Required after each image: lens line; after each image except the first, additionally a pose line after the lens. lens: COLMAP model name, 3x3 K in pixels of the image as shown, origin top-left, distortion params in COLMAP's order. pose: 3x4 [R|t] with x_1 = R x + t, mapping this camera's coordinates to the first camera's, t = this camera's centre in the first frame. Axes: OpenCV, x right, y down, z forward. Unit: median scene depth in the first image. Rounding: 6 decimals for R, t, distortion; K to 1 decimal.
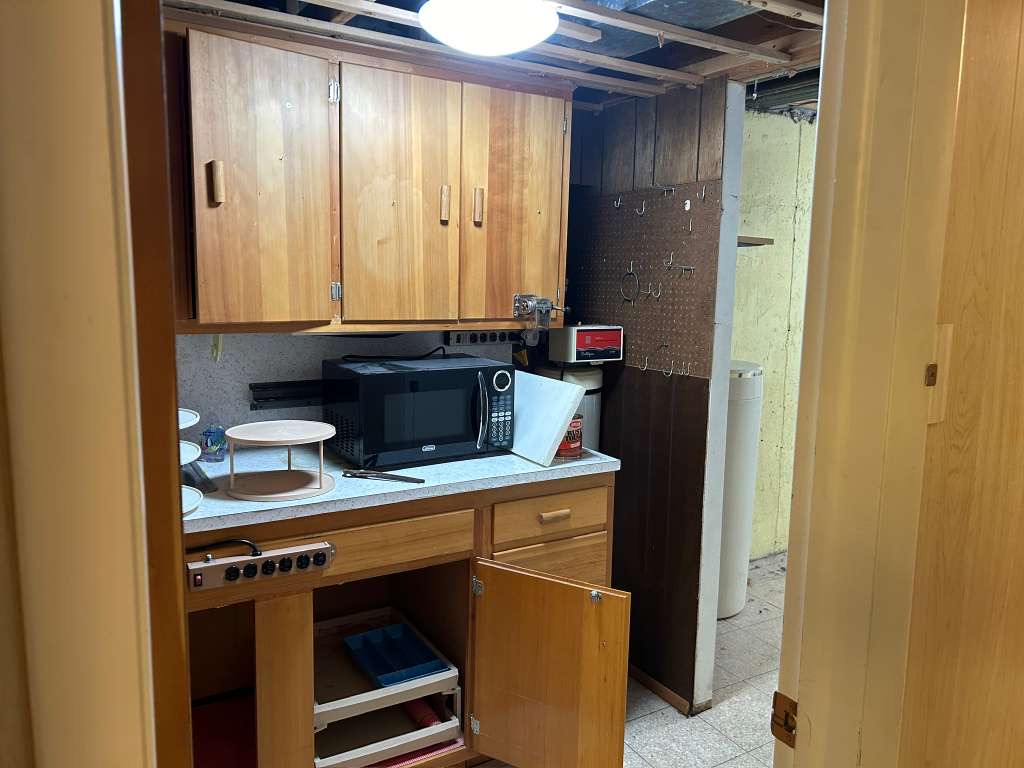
lens RADIAL K [[777.5, 0, 510.5], [0, 777.5, 382.8], [0, 0, 1]] dist [0.021869, -0.000278]
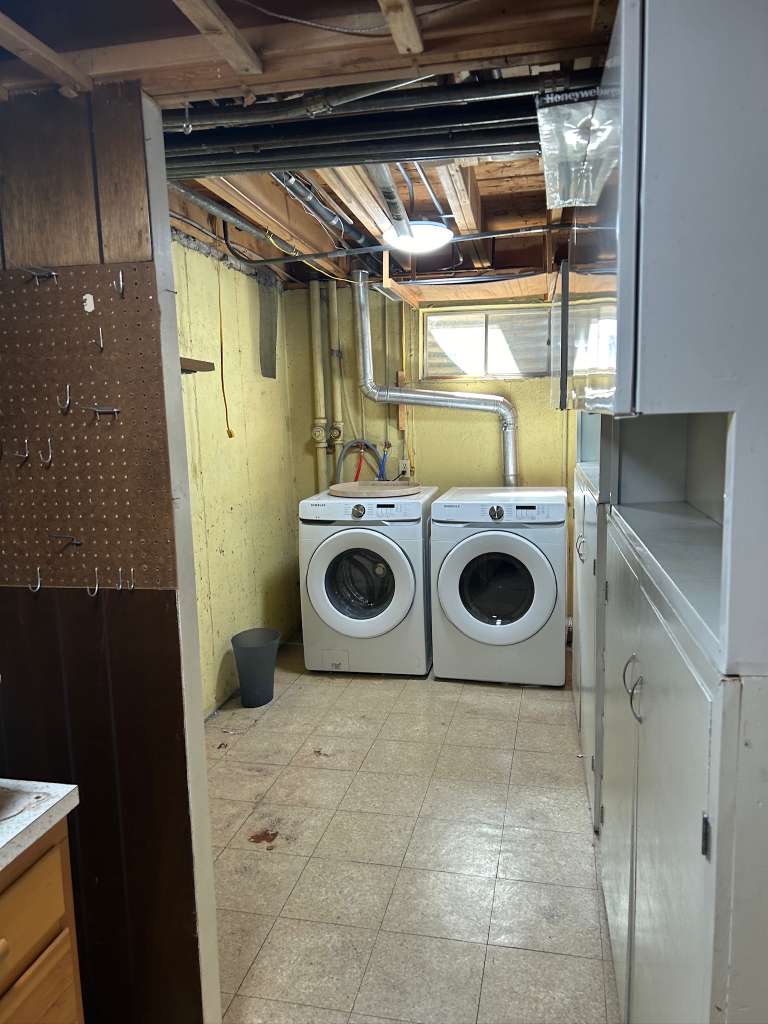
lens RADIAL K [[777.5, 0, 380.0], [0, 777.5, 518.6], [0, 0, 1]] dist [0.021869, -0.000278]
pose [[0.697199, -0.137372, 0.703592, -0.055374], [0.137420, 0.988877, 0.056900, -0.072903], [-0.703583, 0.057017, 0.708322, 0.449008]]
